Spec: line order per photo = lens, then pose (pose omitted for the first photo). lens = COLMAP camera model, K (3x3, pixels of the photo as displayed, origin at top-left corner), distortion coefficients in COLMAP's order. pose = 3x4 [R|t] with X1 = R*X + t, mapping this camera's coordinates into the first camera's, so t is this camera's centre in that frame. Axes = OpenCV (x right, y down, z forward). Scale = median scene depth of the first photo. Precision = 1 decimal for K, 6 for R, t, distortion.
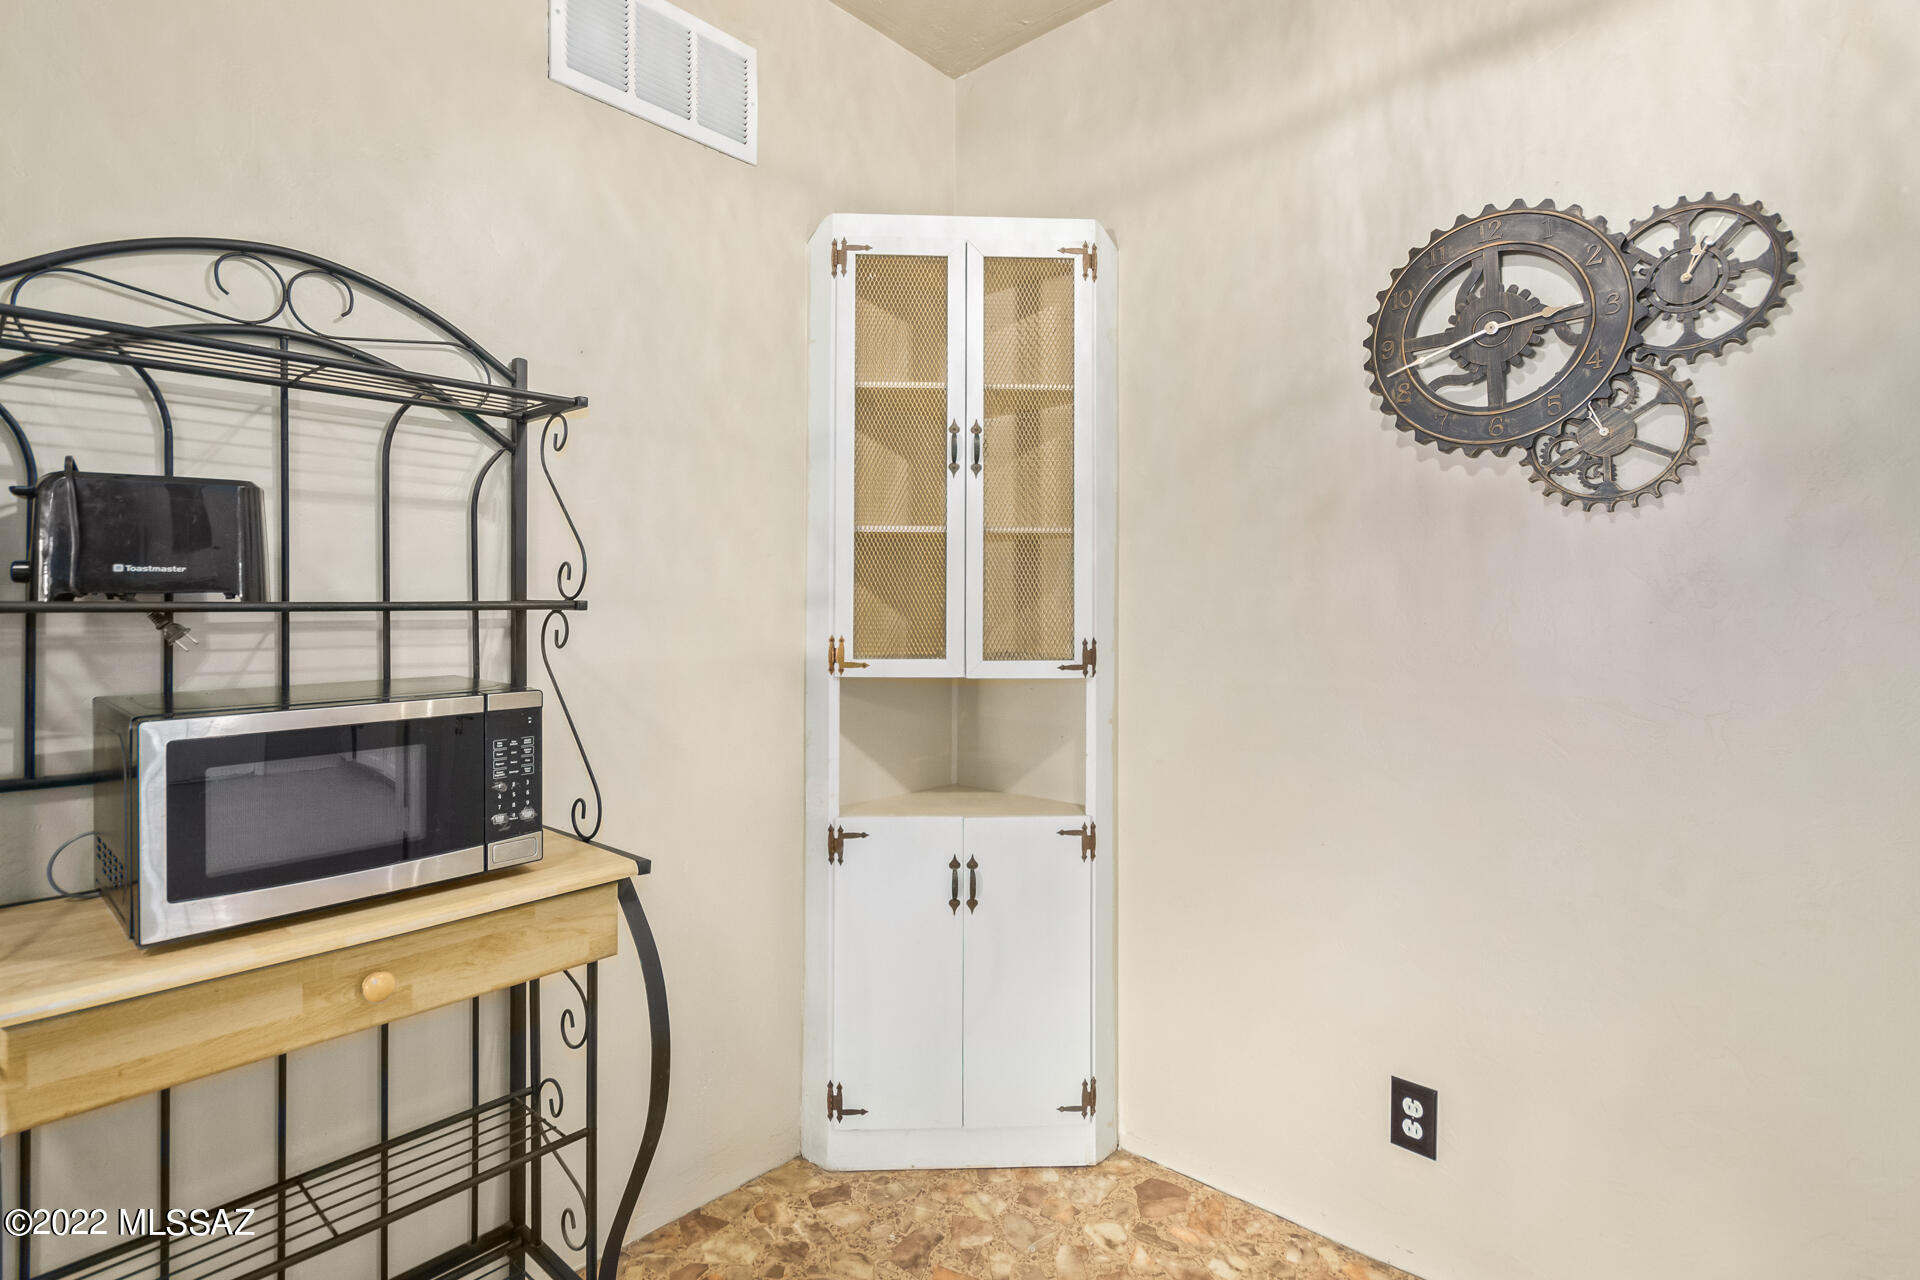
lens RADIAL K [[897.1, 0, 959.6], [0, 897.1, 604.3], [0, 0, 1]] dist [-0.026993, 0.000788]
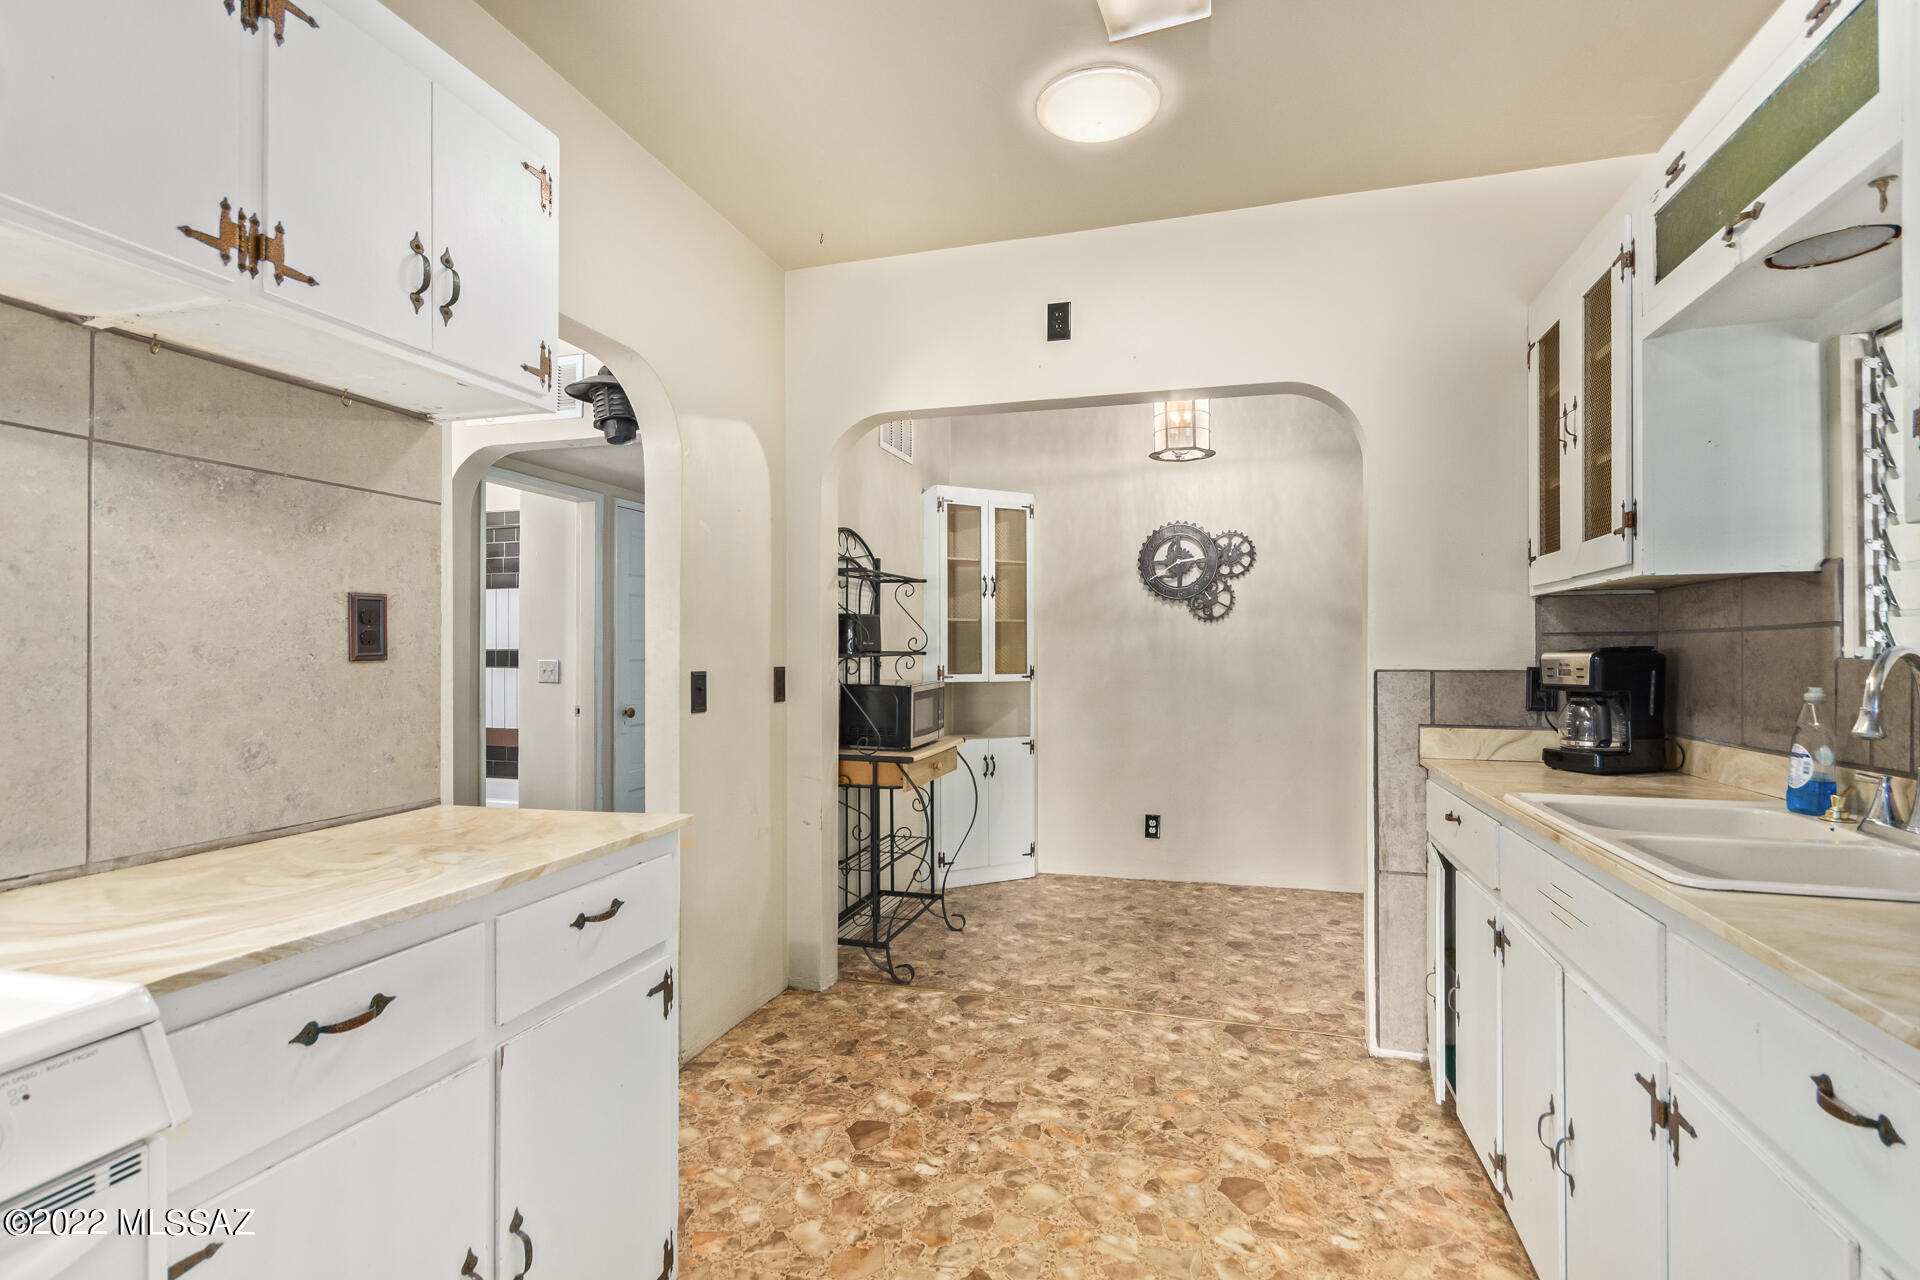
lens RADIAL K [[941.5, 0, 960.0], [0, 941.5, 640.0], [0, 0, 1]] dist [-0.002584, -0.000002]
pose [[0.903233, 0.002420, 0.429145, -1.281242], [0.002556, 0.999936, -0.011020, -0.002332], [-0.429144, 0.011050, 0.903169, -1.402506]]
